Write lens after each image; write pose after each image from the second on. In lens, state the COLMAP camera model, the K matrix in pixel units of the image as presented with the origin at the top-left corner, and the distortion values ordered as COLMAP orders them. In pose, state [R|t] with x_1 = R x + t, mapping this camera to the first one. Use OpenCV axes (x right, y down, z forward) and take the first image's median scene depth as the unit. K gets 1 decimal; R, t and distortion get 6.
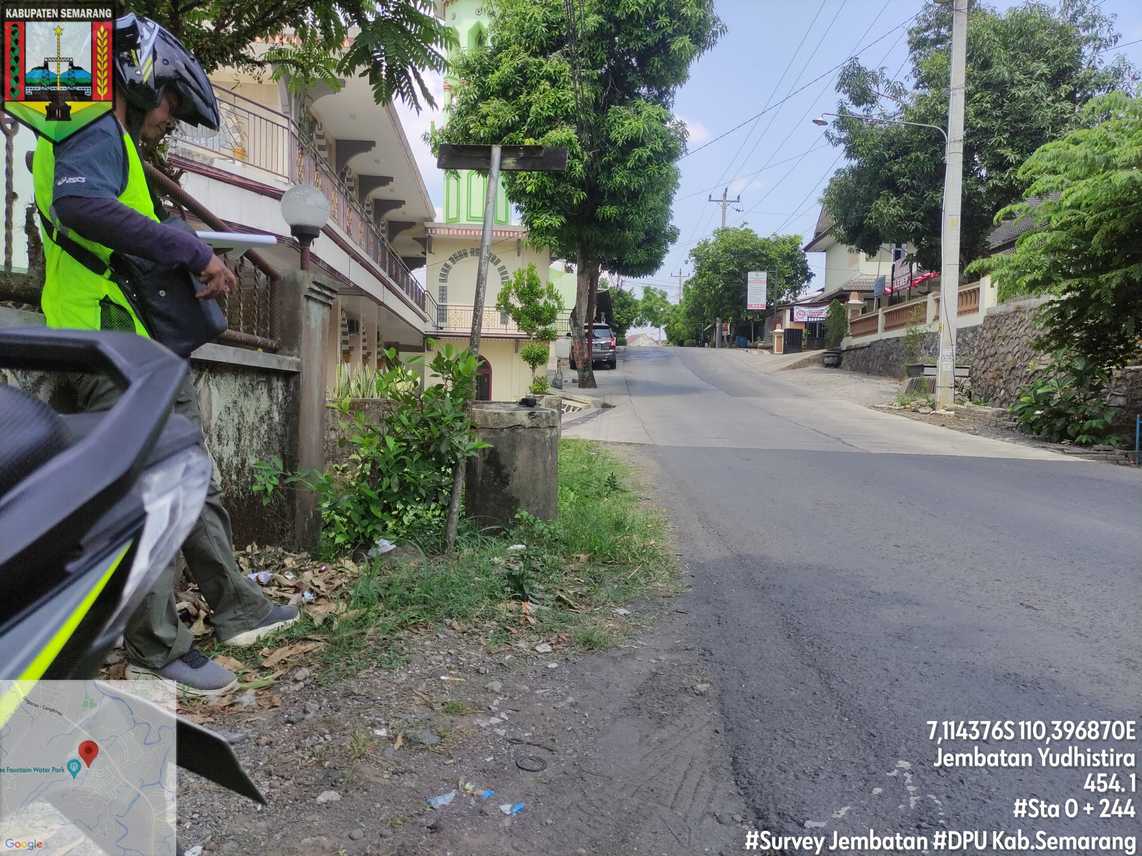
lens RADIAL K [[842.5, 0, 568.5], [0, 842.5, 429.1], [0, 0, 1]] dist [0.050761, -0.052026]
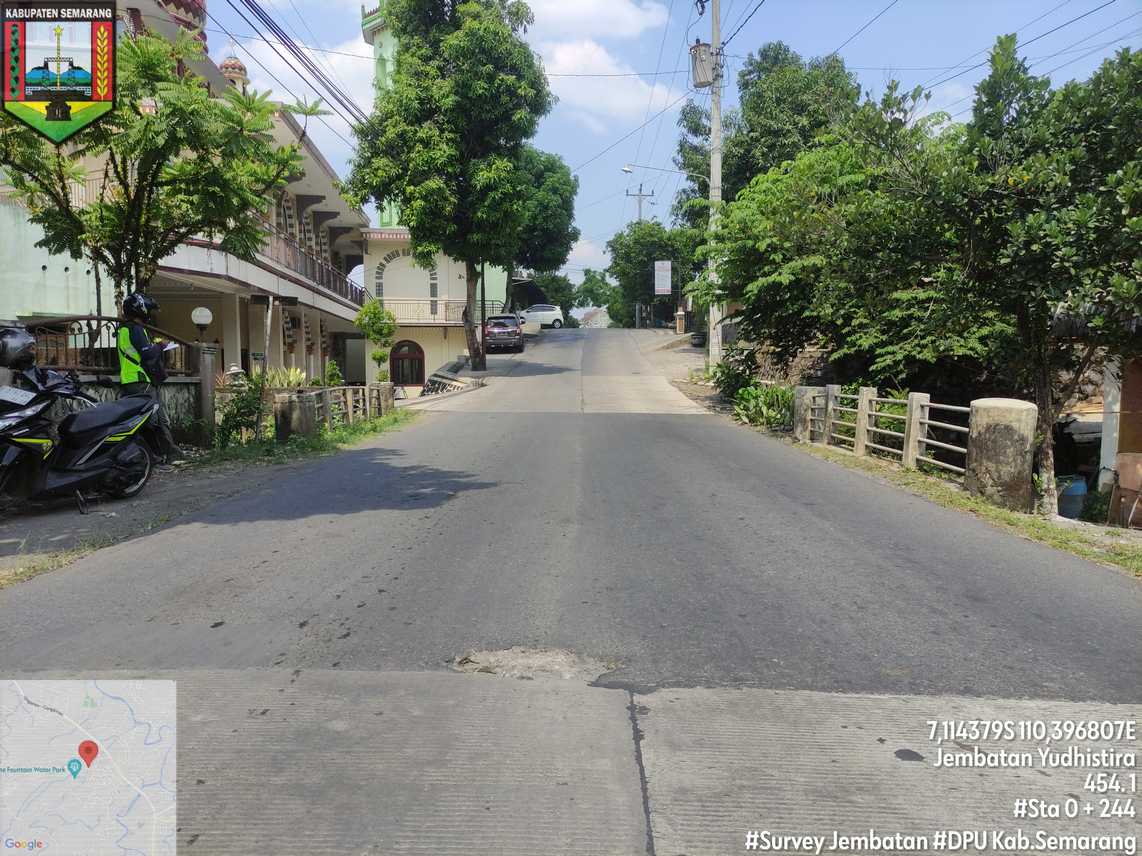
lens RADIAL K [[842.5, 0, 571.6], [0, 842.5, 428.1], [0, 0, 1]] dist [0.050761, -0.052026]
pose [[0.999184, -0.027664, 0.029413, 0.117547], [0.026817, 0.999226, 0.028793, 0.004411], [-0.030187, -0.027981, 0.999153, -0.261205]]
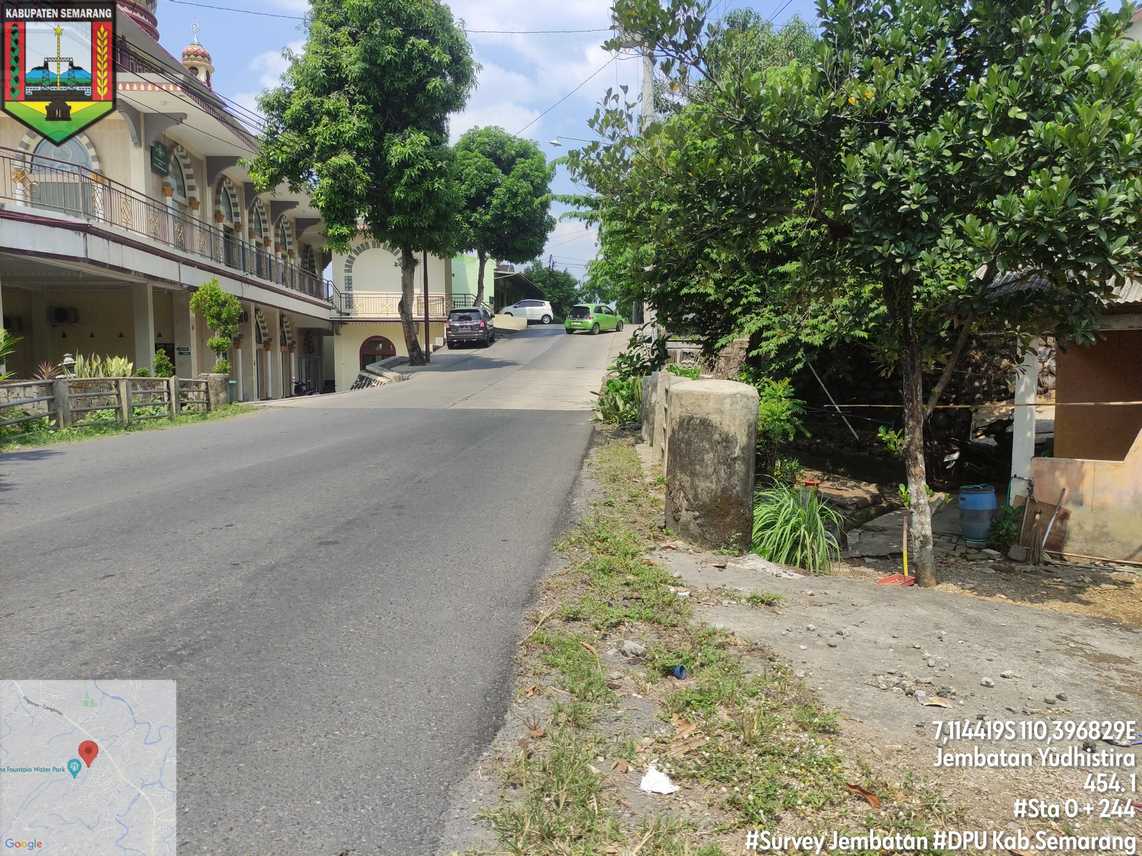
lens RADIAL K [[842.5, 0, 568.6], [0, 842.5, 428.5], [0, 0, 1]] dist [0.050761, -0.052026]
pose [[0.999503, -0.027016, -0.016261, 0.241717], [0.027461, 0.999235, 0.027843, 0.011490], [0.015496, -0.028276, 0.999480, -0.171429]]
